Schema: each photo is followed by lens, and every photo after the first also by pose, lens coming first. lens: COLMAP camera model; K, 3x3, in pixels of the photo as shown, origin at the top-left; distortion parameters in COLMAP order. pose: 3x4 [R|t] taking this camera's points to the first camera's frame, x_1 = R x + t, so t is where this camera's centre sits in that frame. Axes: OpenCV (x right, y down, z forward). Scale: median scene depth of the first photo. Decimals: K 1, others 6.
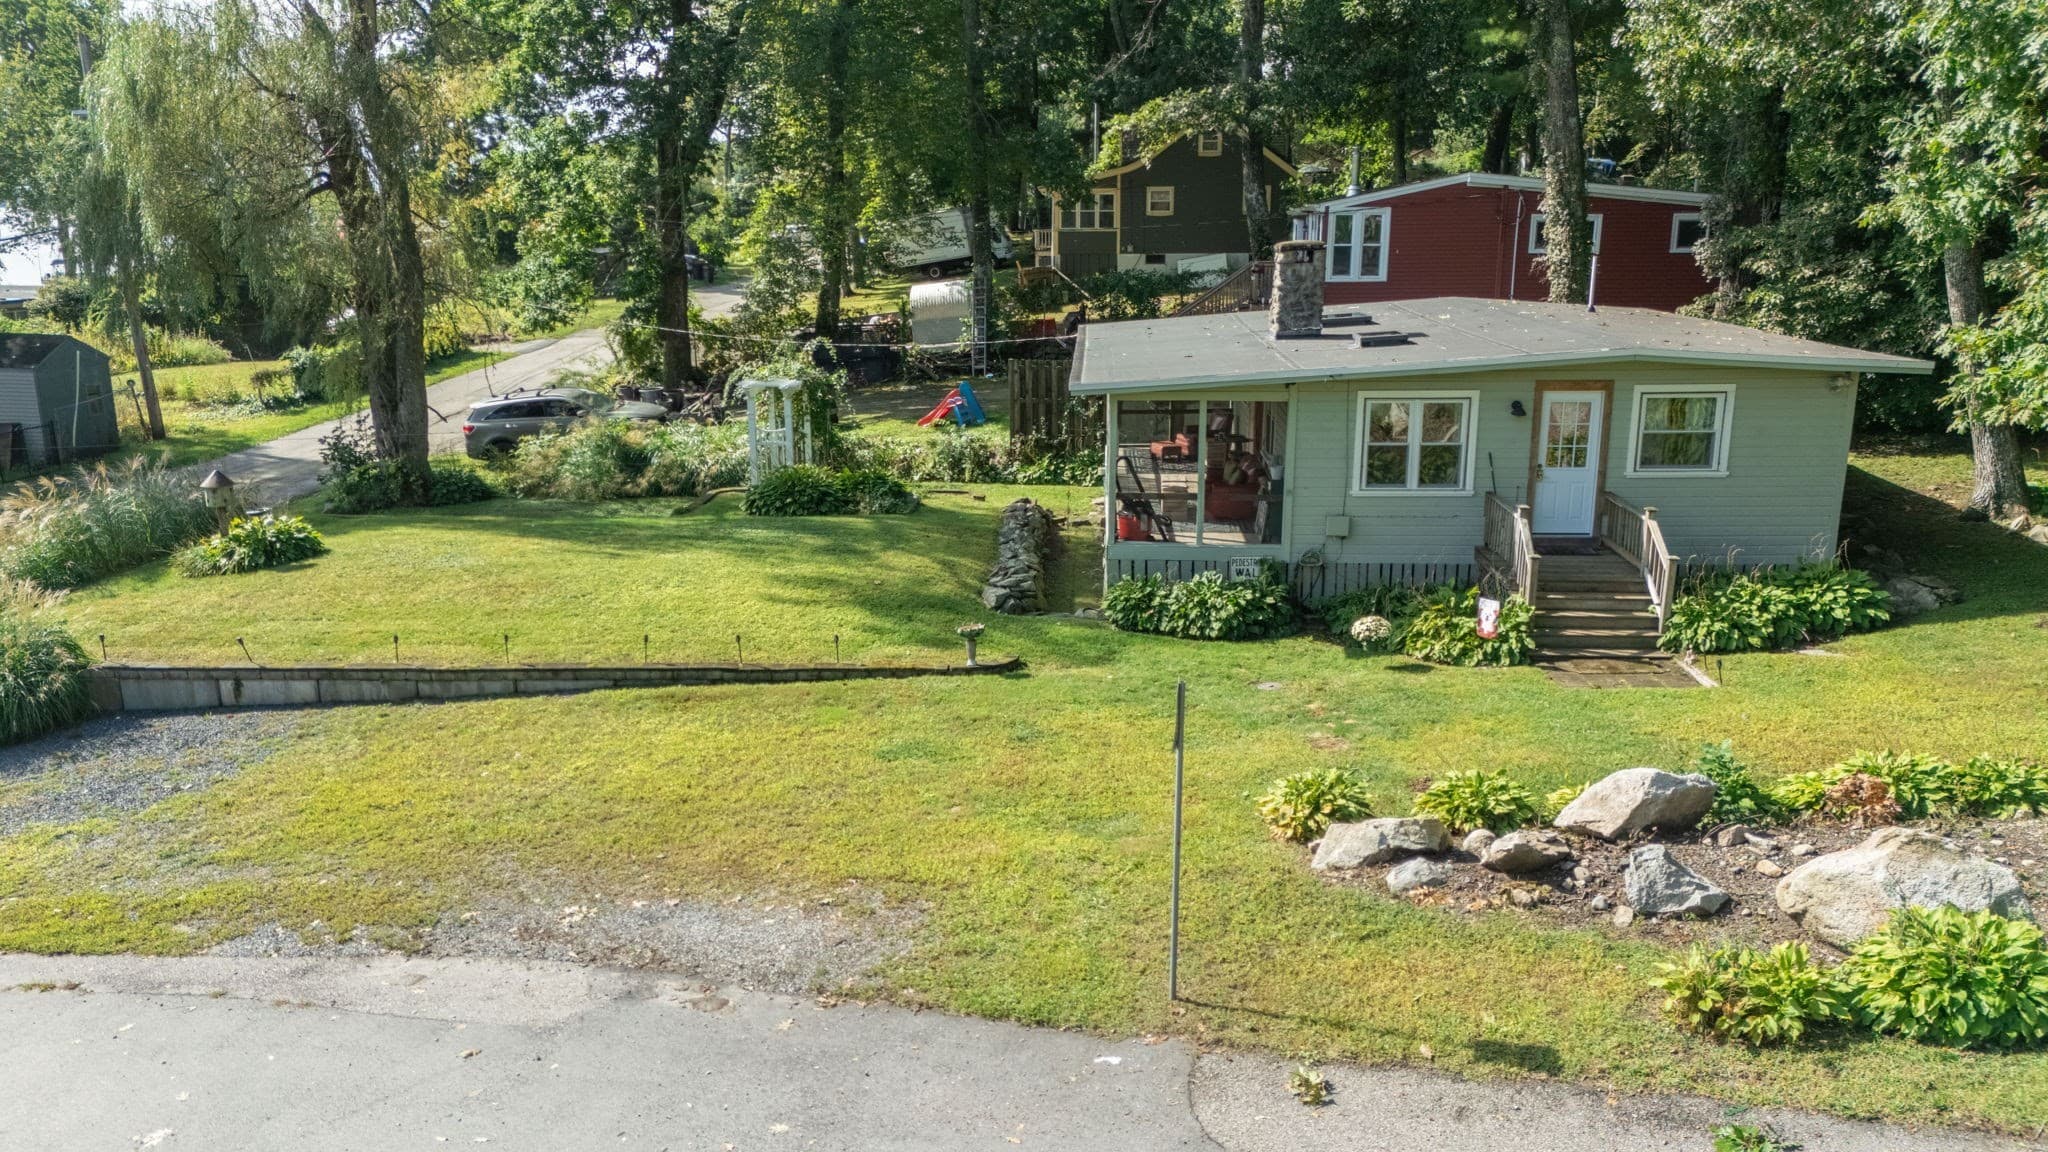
lens RADIAL K [[1463.8, 0, 1024.0], [0, 1463.8, 576.0], [0, 0, 1]] dist [0.097302, -0.114549]
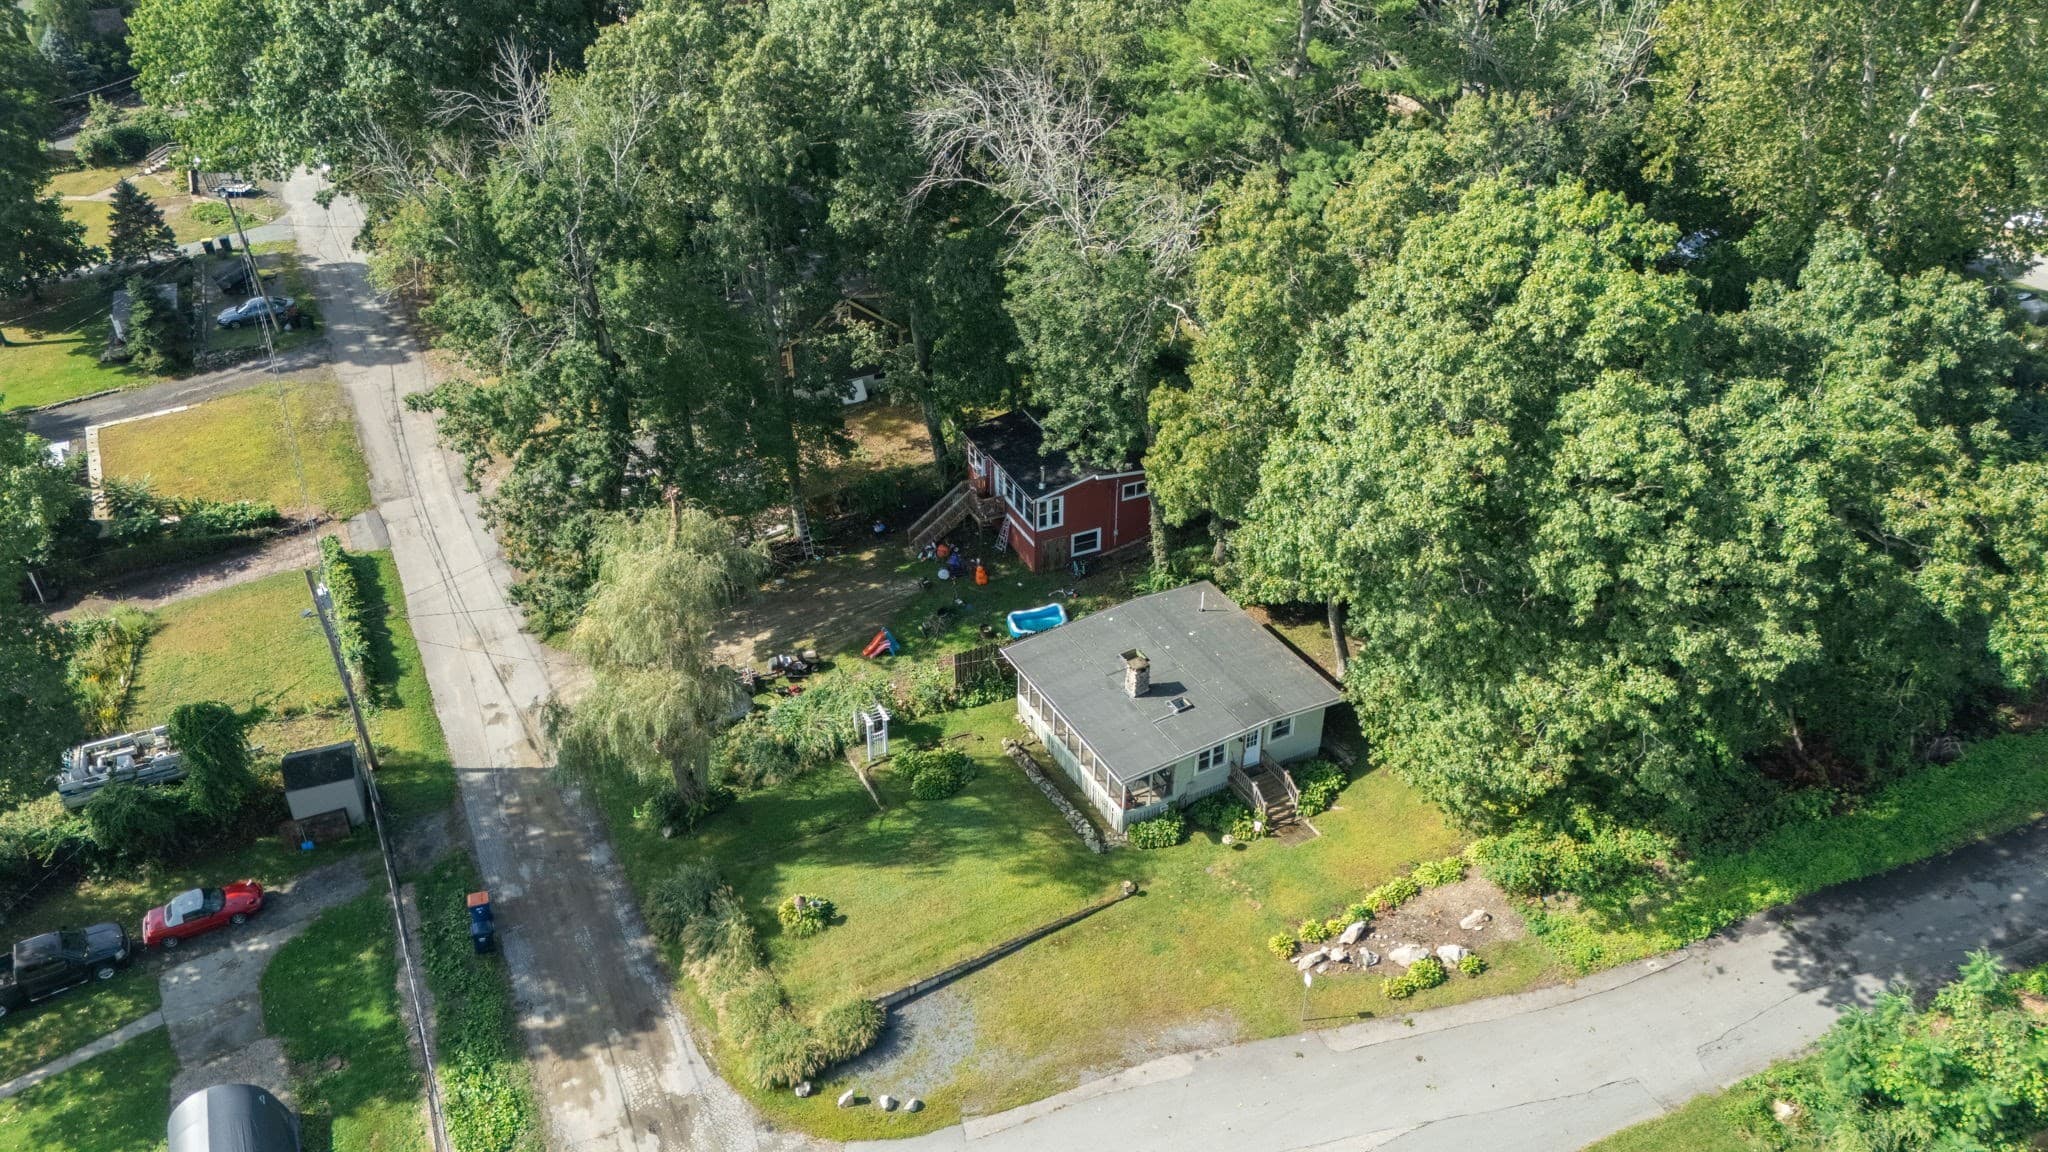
lens RADIAL K [[1463.8, 0, 1024.0], [0, 1463.8, 576.0], [0, 0, 1]] dist [0.097302, -0.114549]
pose [[0.844773, -0.278556, 0.456908, -1.441281], [0.105177, 0.923610, 0.368623, -1.712161], [-0.524687, -0.263346, 0.809538, -1.225840]]
